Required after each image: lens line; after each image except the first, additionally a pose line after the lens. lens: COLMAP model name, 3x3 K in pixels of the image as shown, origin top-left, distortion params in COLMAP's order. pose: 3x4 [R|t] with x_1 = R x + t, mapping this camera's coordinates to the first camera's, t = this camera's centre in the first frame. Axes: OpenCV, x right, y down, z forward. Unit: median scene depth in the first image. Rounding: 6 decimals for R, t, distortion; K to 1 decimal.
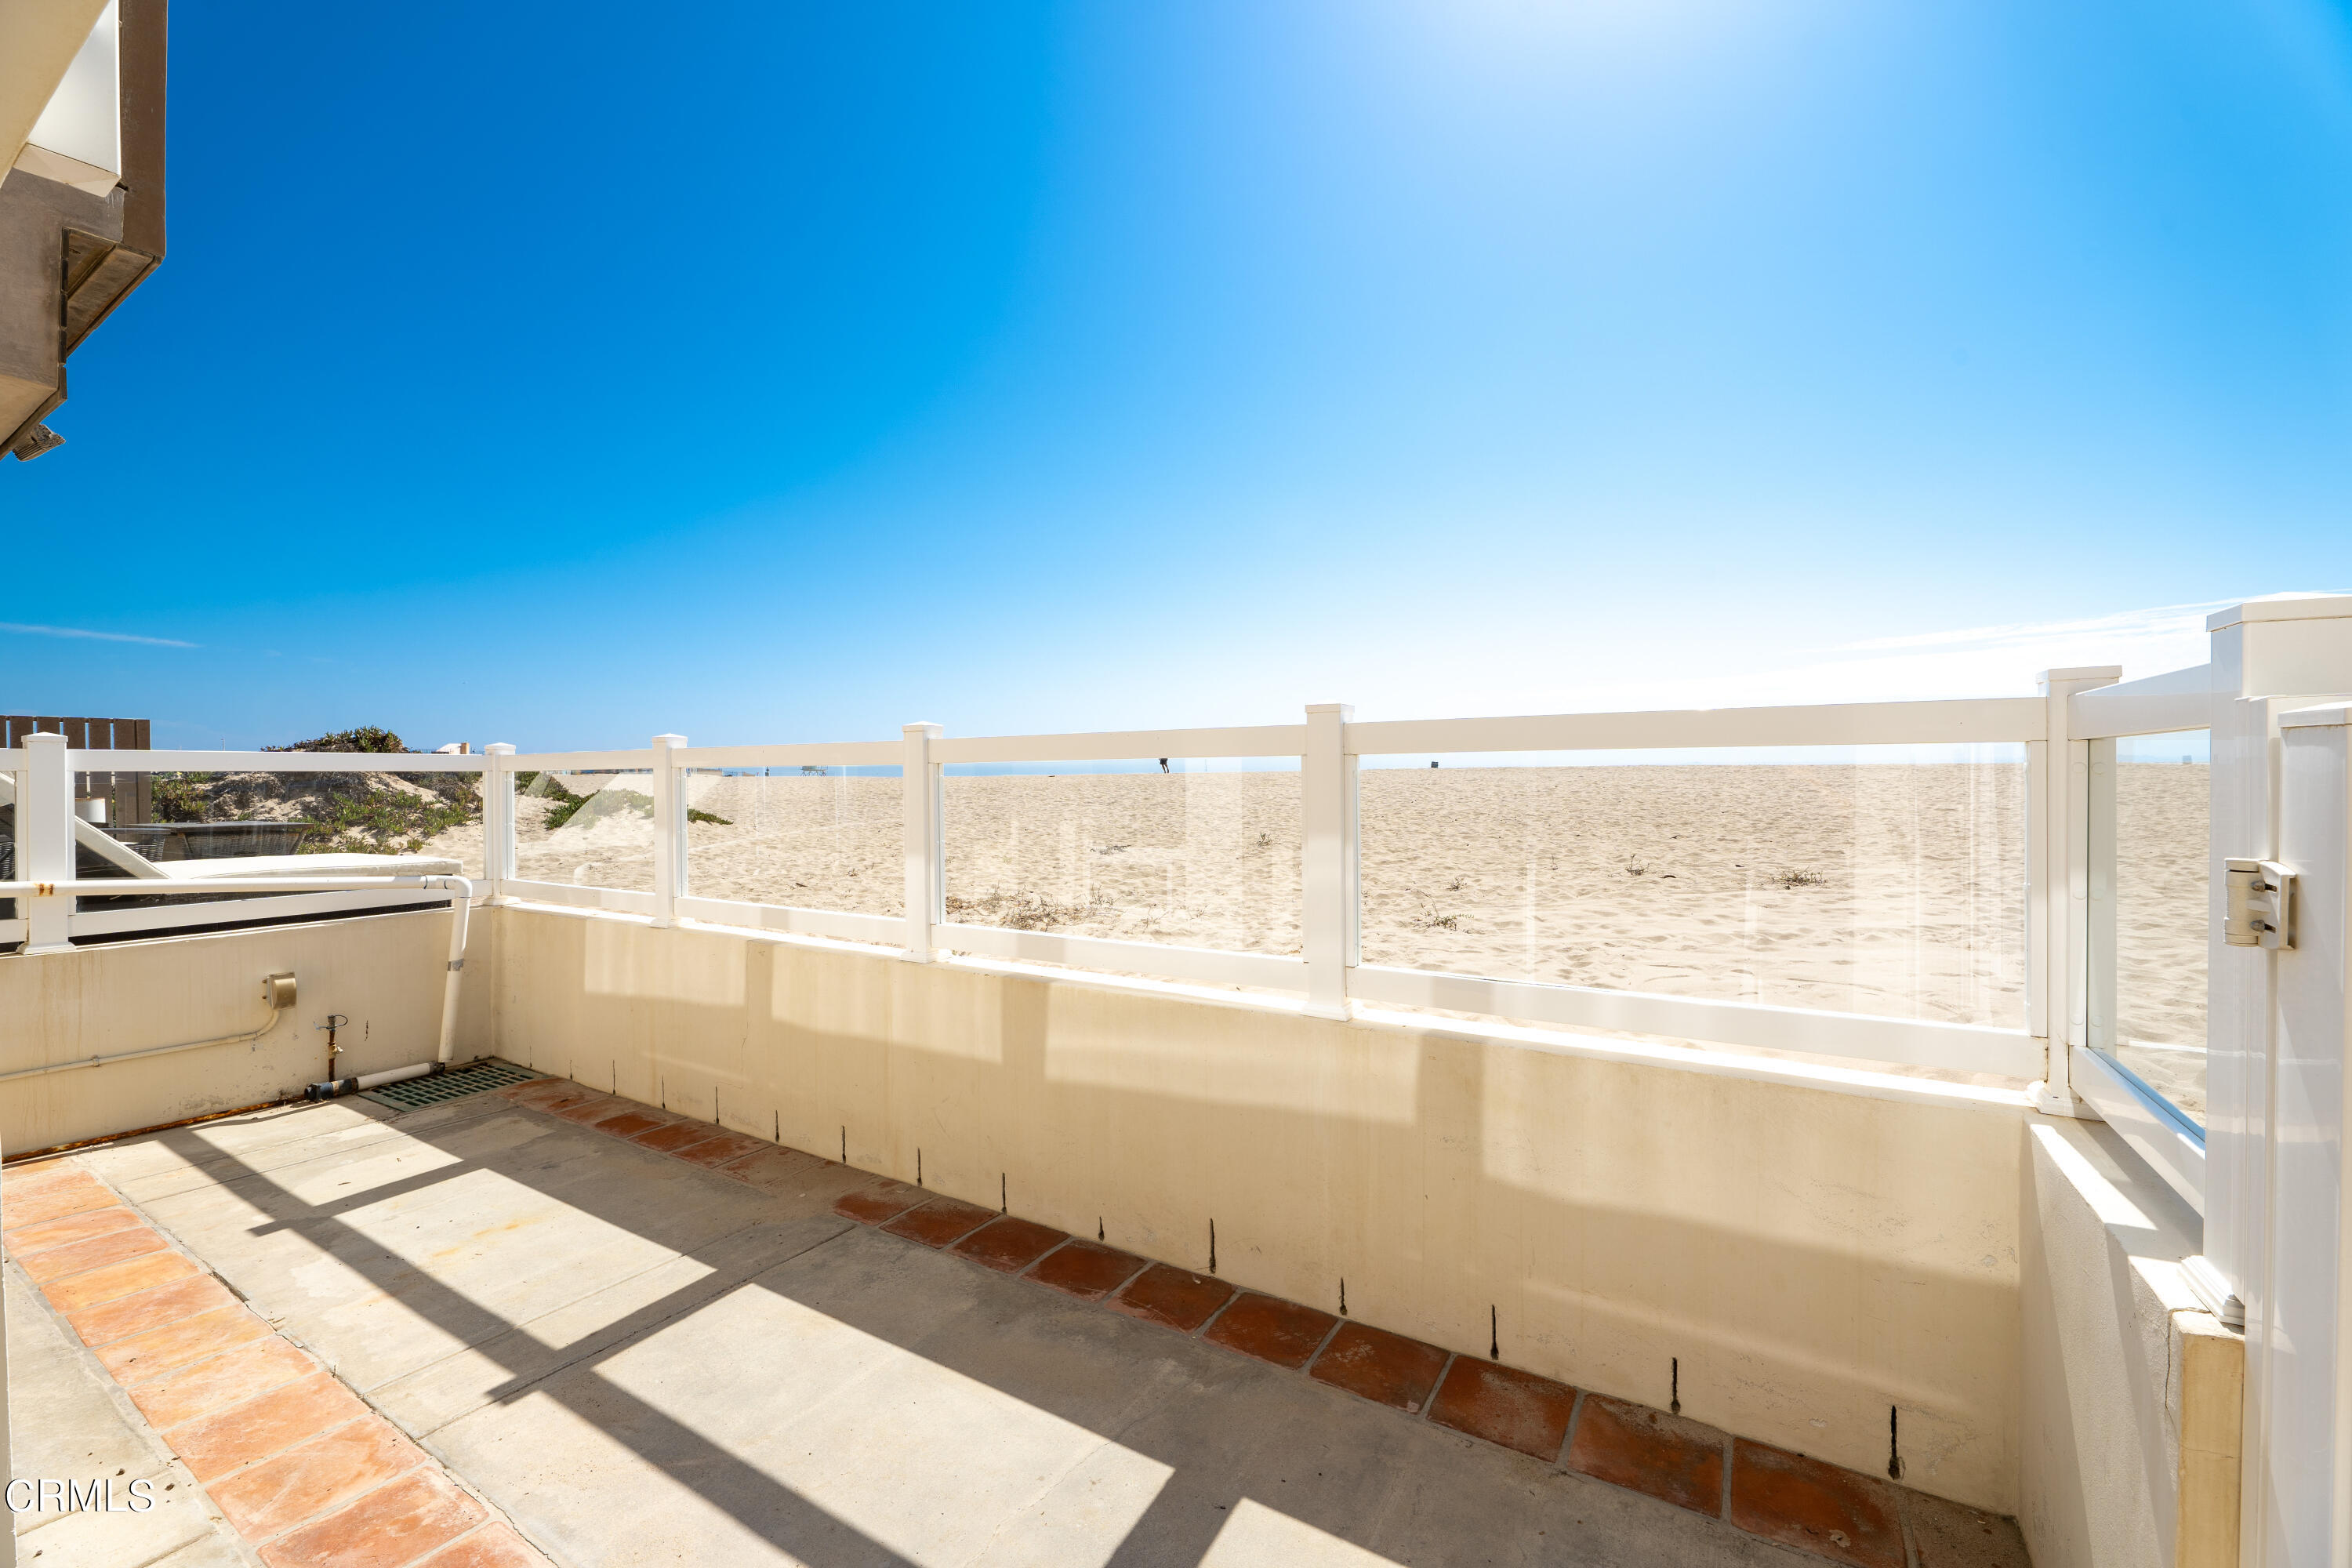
lens RADIAL K [[952.4, 0, 1182.7], [0, 952.4, 795.2], [0, 0, 1]] dist [0.001130, -0.003331]
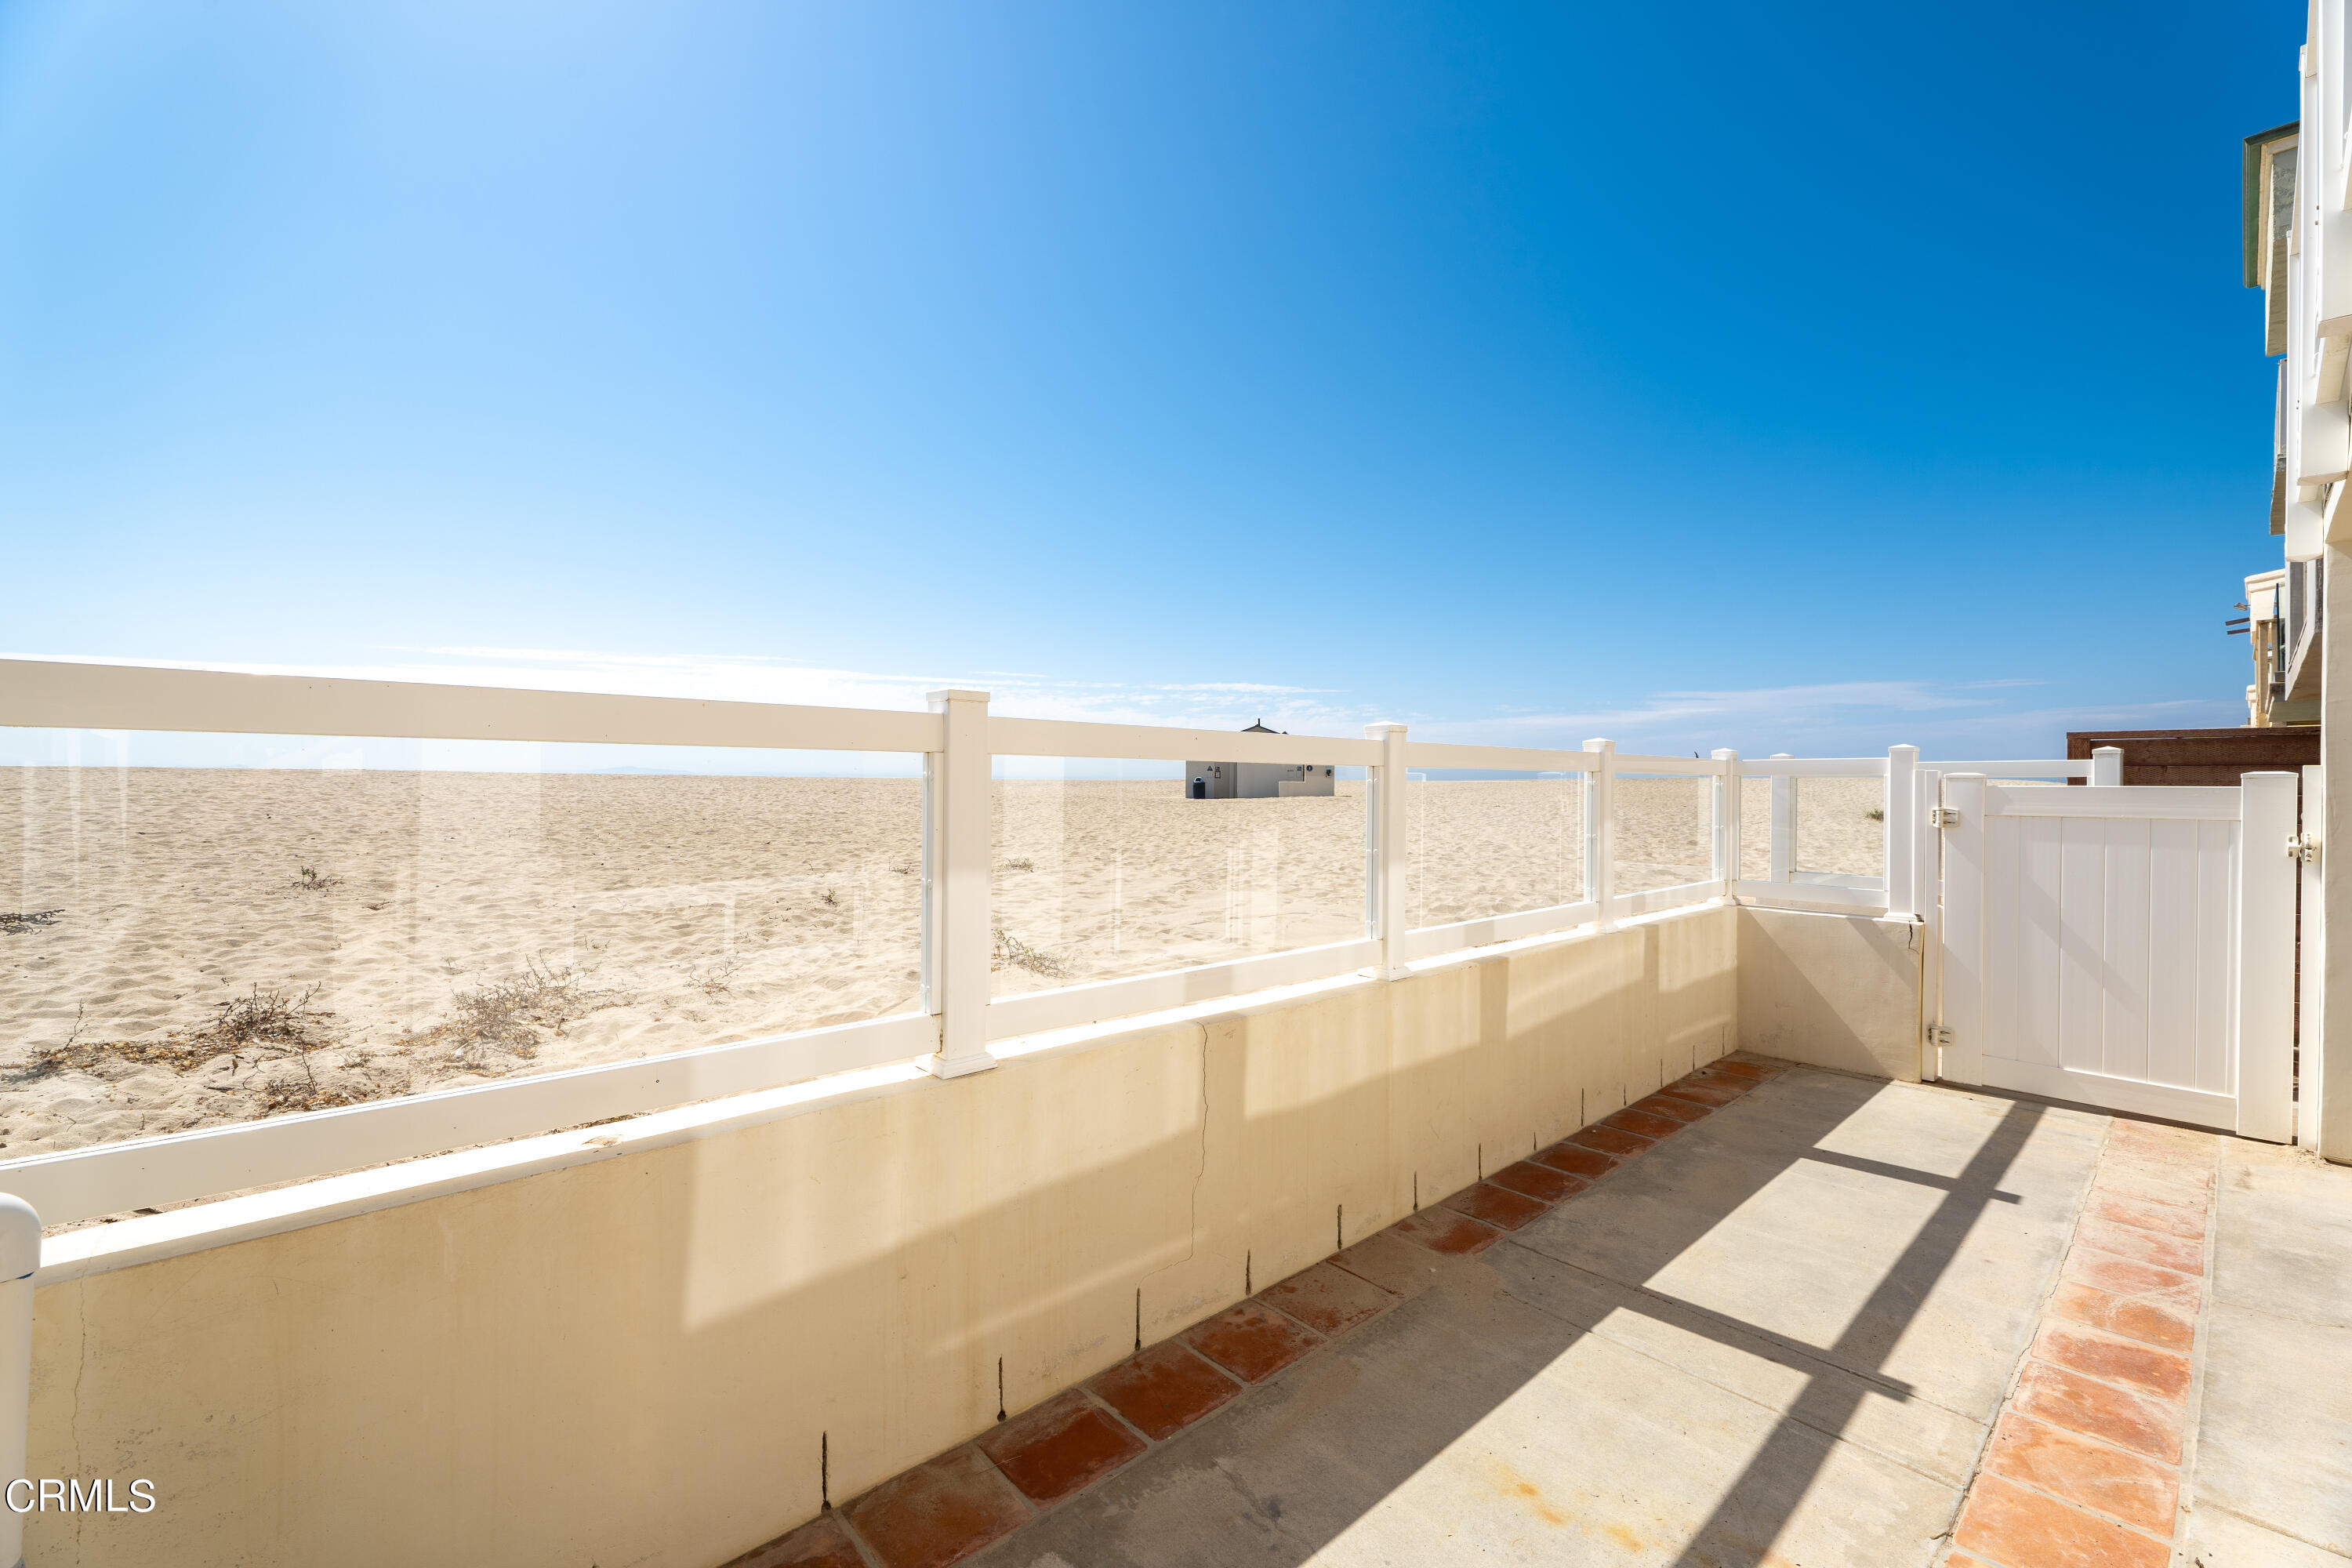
lens RADIAL K [[952.4, 0, 1194.6], [0, 952.4, 777.6], [0, 0, 1]] dist [0.001130, -0.003331]
pose [[0.287853, 0.012077, 0.957598, -1.599716], [0.007174, 0.999865, -0.014767, -0.012080], [-0.957648, 0.011120, 0.287728, 1.188977]]
